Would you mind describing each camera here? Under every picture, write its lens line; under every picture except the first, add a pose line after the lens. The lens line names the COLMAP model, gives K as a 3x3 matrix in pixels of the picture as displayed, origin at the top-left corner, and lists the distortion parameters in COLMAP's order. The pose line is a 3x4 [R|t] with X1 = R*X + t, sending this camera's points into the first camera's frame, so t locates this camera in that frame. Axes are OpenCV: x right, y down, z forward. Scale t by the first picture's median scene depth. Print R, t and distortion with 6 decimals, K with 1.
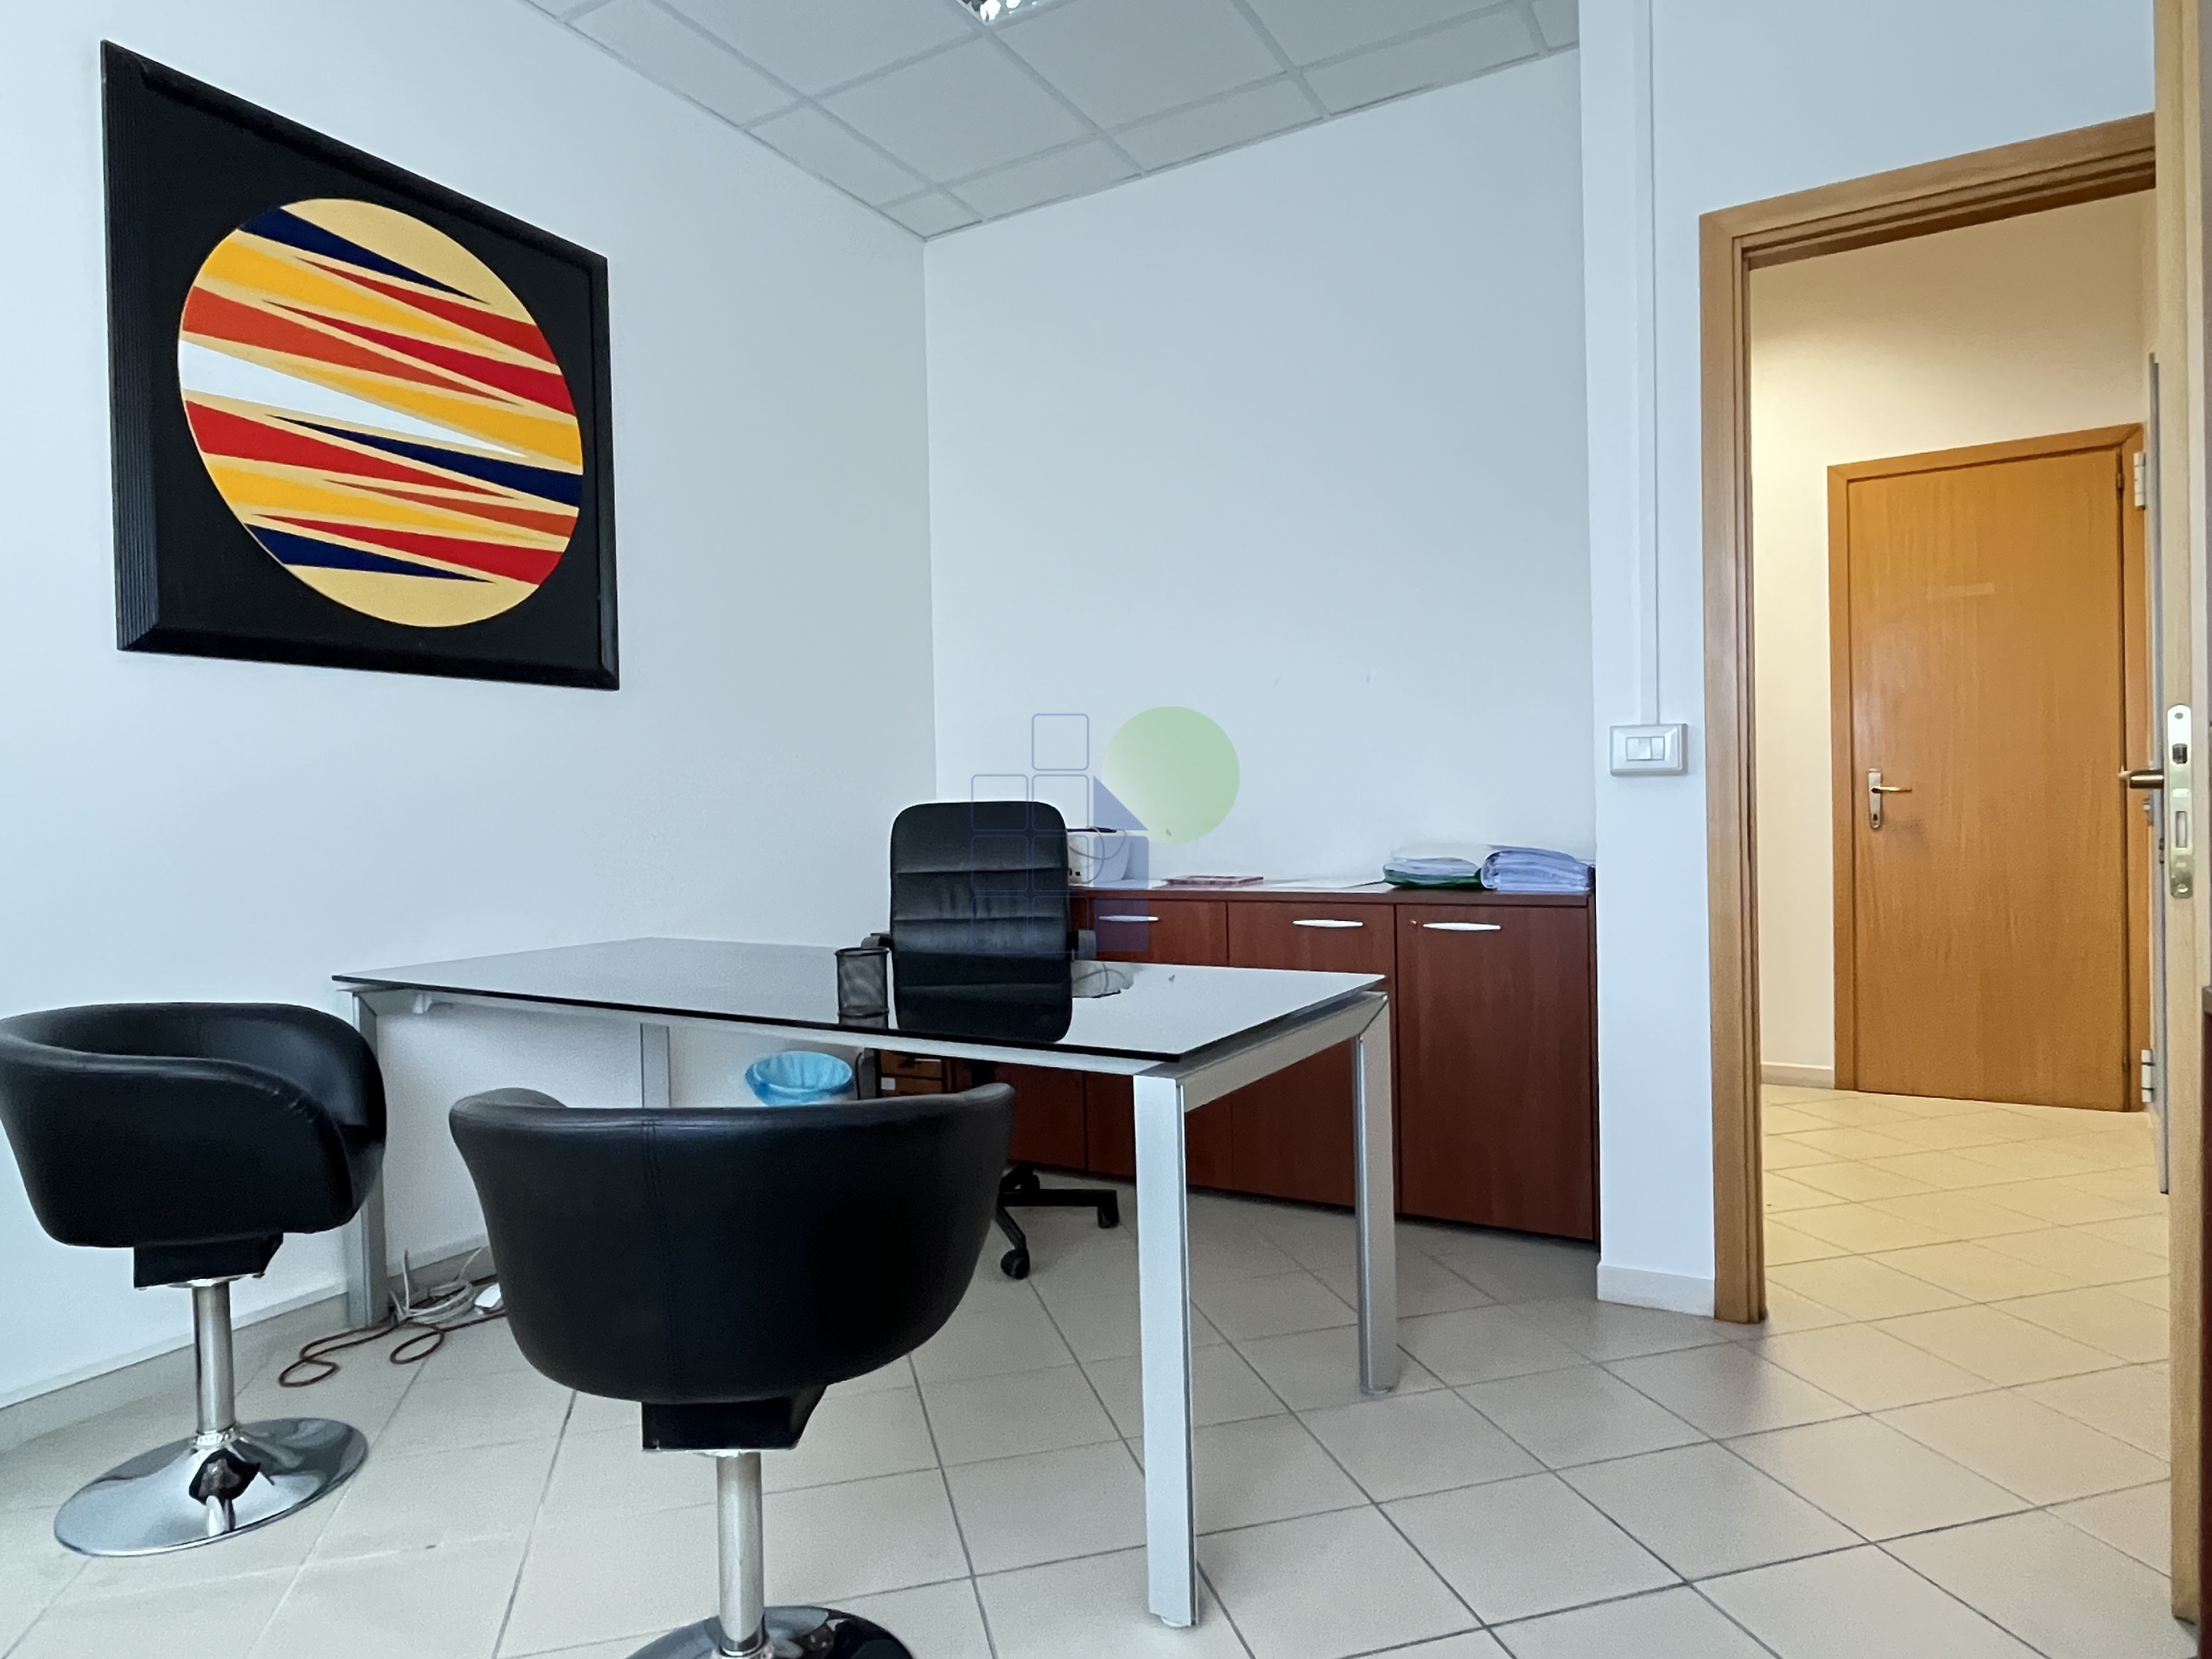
lens RADIAL K [[1285.3, 0, 1099.5], [0, 1285.3, 828.3], [0, 0, 1]] dist [0.002237, -0.005305]
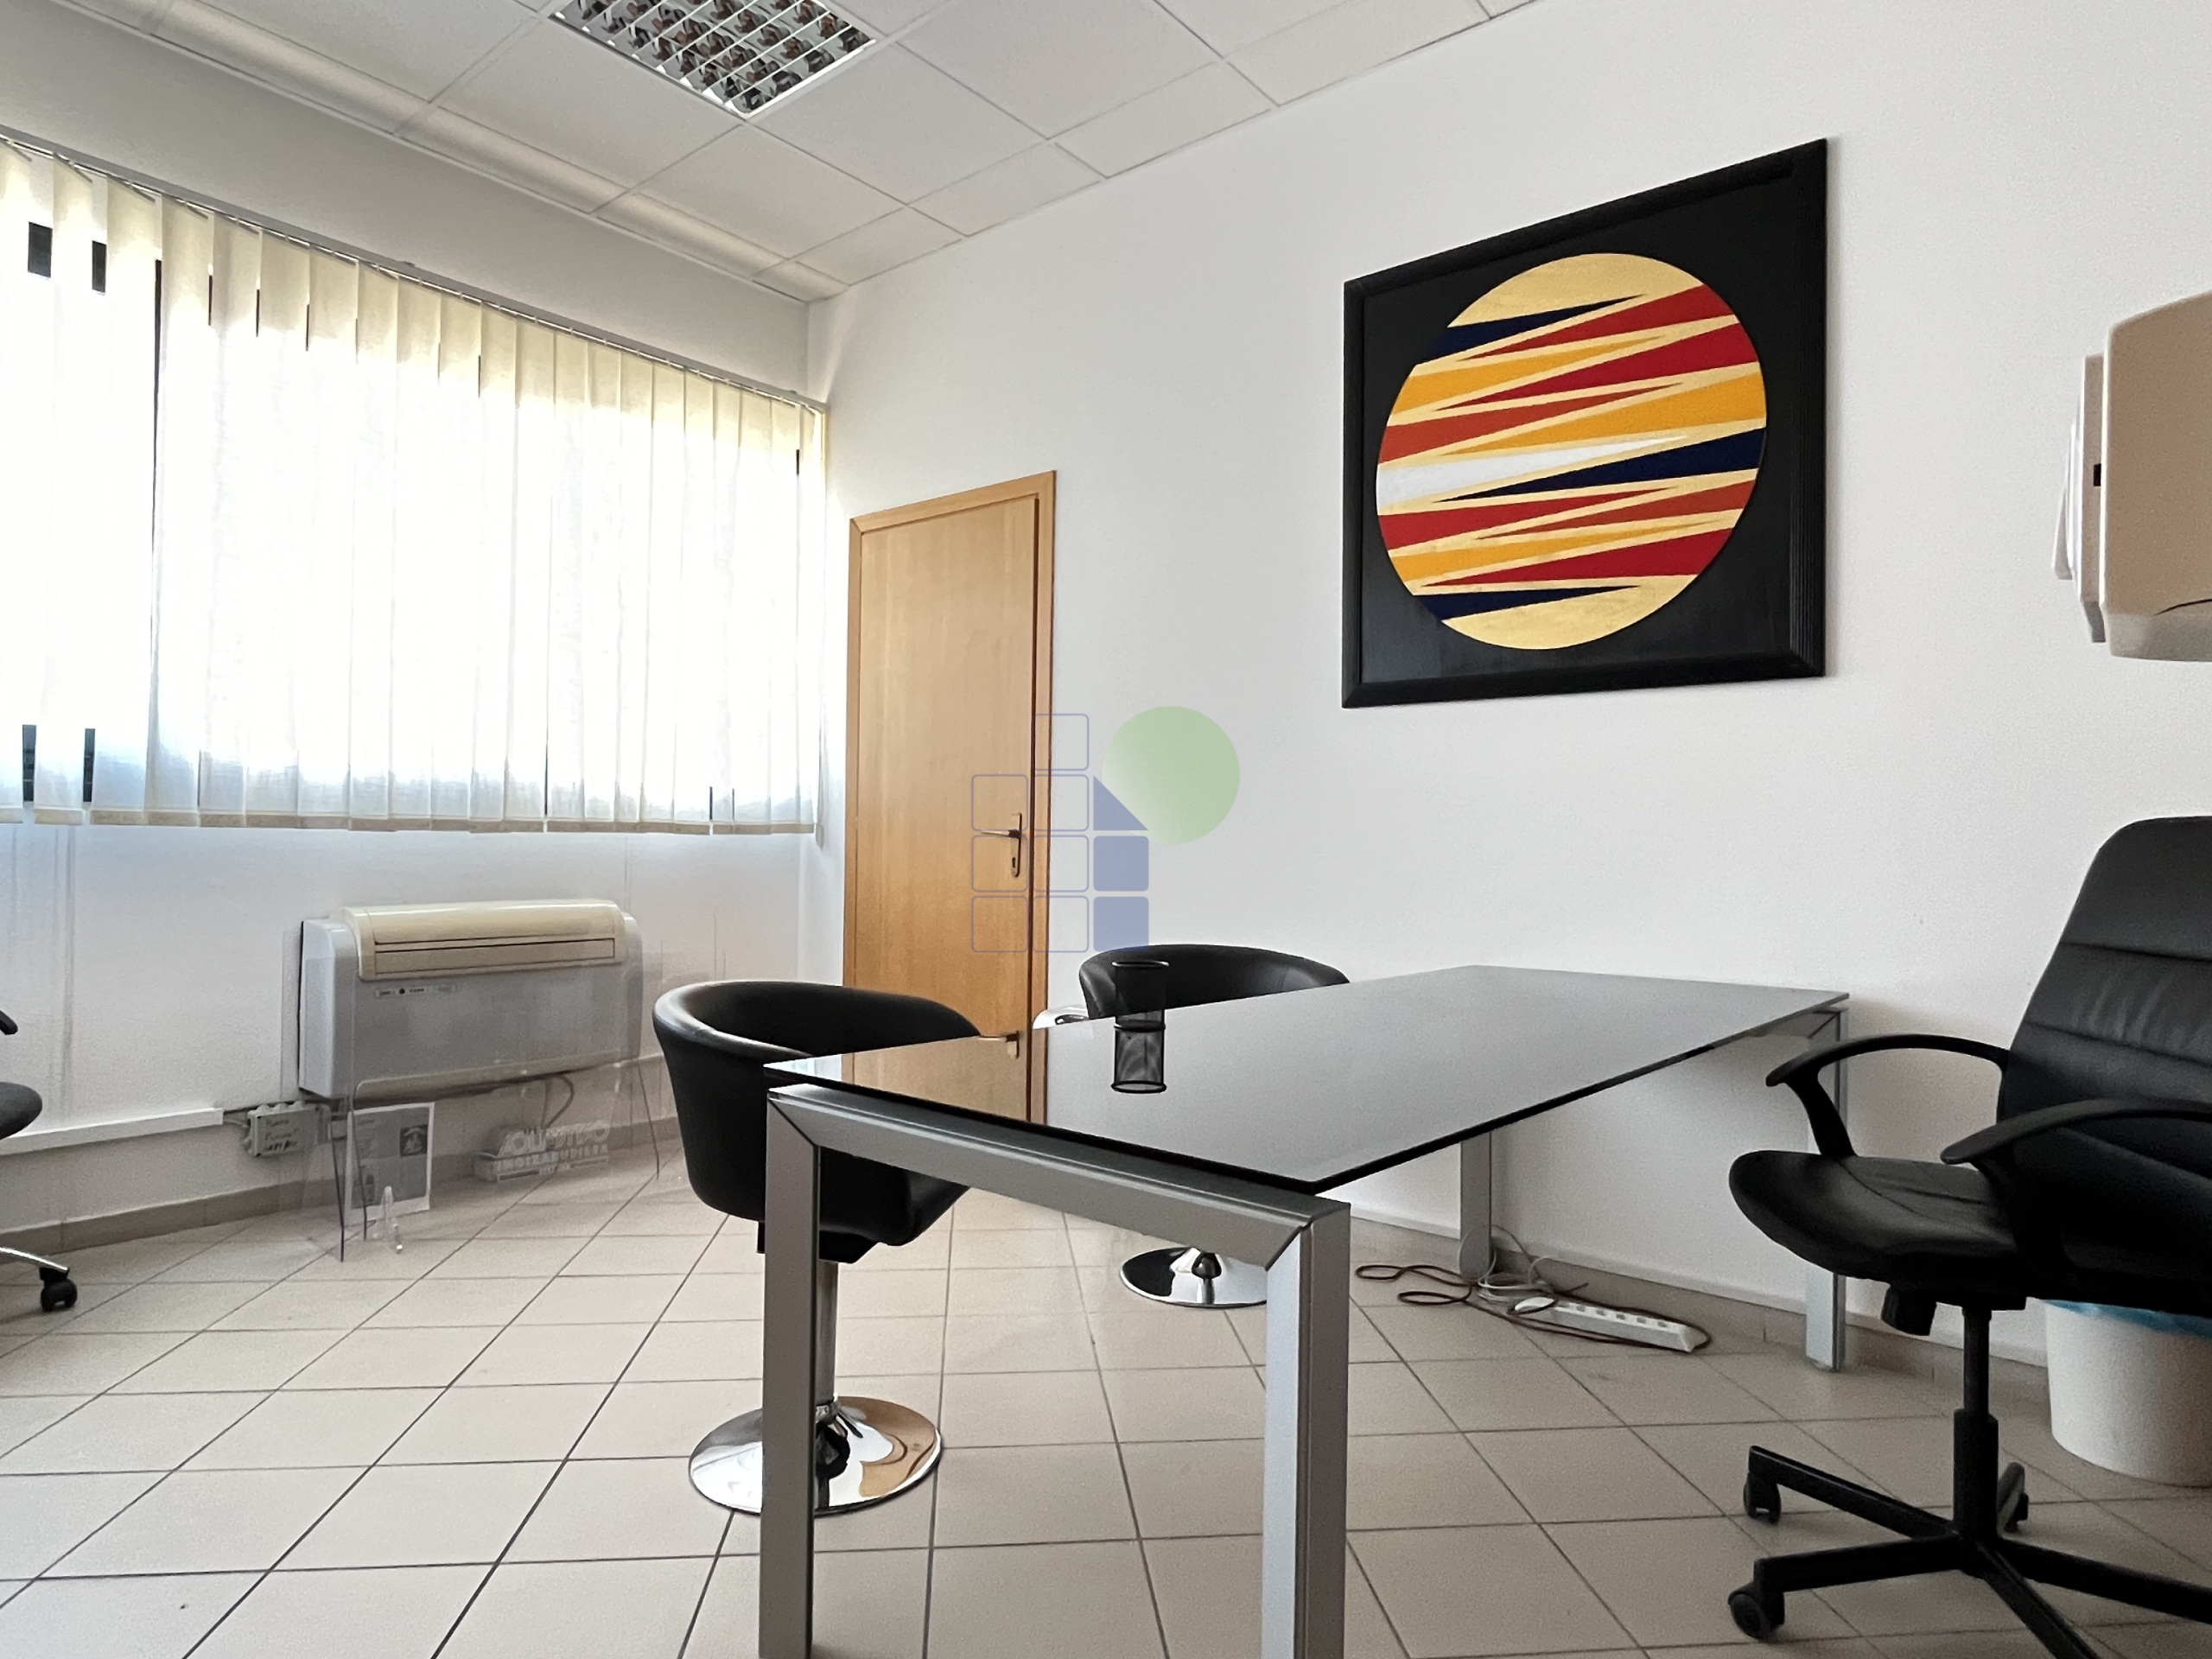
lens RADIAL K [[1285.3, 0, 1099.5], [0, 1285.3, 828.3], [0, 0, 1]] dist [0.002237, -0.005305]
pose [[-0.181270, 0.014822, -0.983322, 0.552183], [-0.024953, 0.999495, 0.019666, -0.020960], [0.983117, 0.028101, -0.180809, 0.801762]]
